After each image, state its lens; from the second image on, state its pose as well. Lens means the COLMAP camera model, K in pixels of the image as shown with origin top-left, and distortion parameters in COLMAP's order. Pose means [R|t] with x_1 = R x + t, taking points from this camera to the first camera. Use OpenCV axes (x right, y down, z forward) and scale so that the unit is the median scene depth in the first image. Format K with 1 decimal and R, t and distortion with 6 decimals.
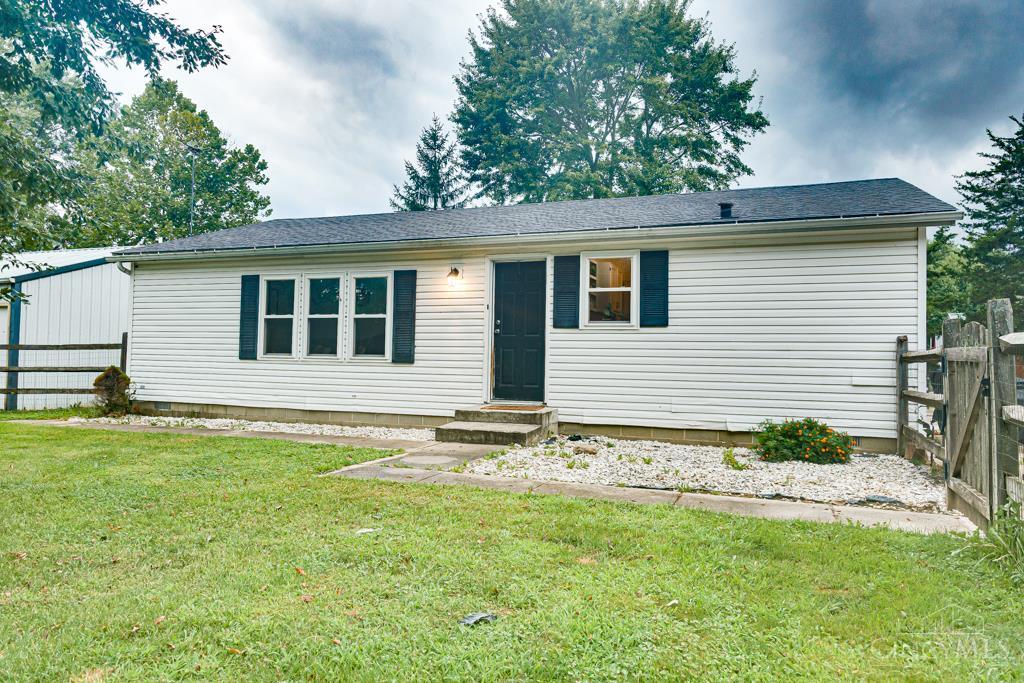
lens RADIAL K [[715.7, 0, 517.0], [0, 715.7, 329.9], [0, 0, 1]] dist [-0.004688, -0.003032]
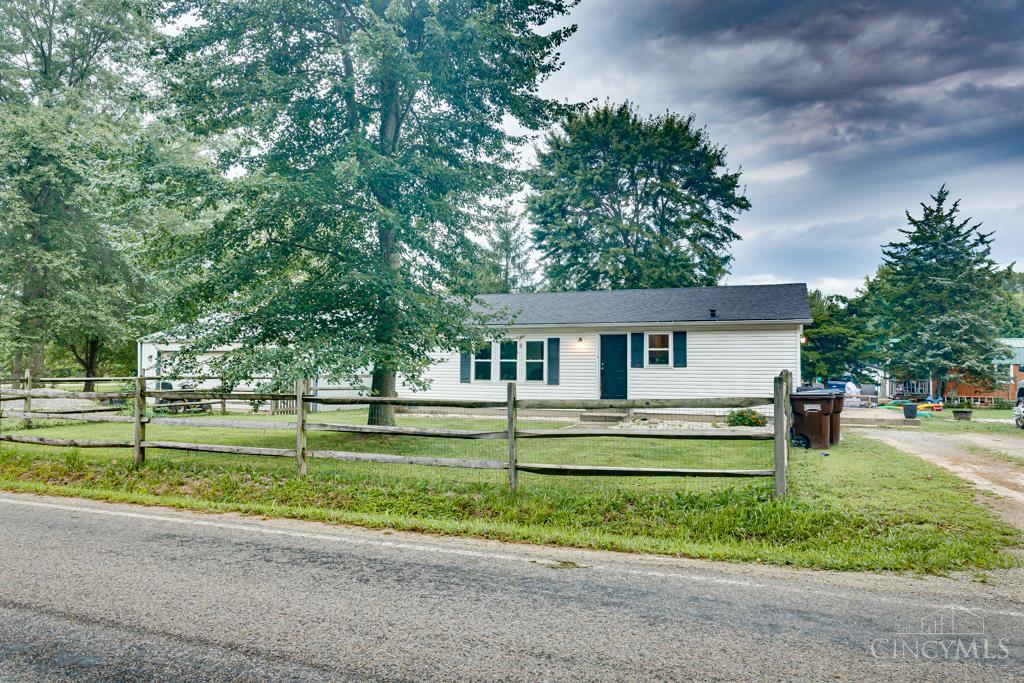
lens RADIAL K [[718.0, 0, 510.8], [0, 718.0, 321.4], [0, 0, 1]] dist [0.001553, 0.001047]
pose [[0.999839, -0.009700, -0.015077, -0.222869], [0.009300, 0.999608, -0.026395, -0.070441], [0.015328, 0.026251, 0.999538, -0.917205]]
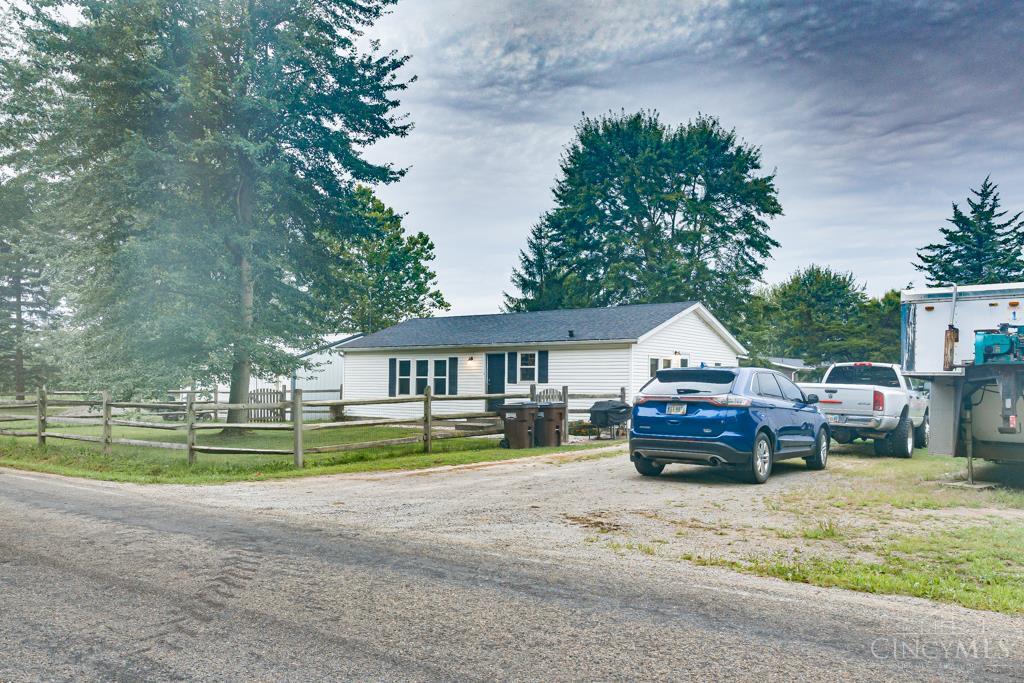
lens RADIAL K [[816.3, 0, 512.0], [0, 816.3, 341.5], [0, 0, 1]] dist [-0.000527, 0.000919]
pose [[0.958097, -0.024701, -0.285377, 0.688297], [0.020105, 0.999617, -0.019024, -0.072684], [0.285738, 0.012489, 0.958226, -1.284149]]
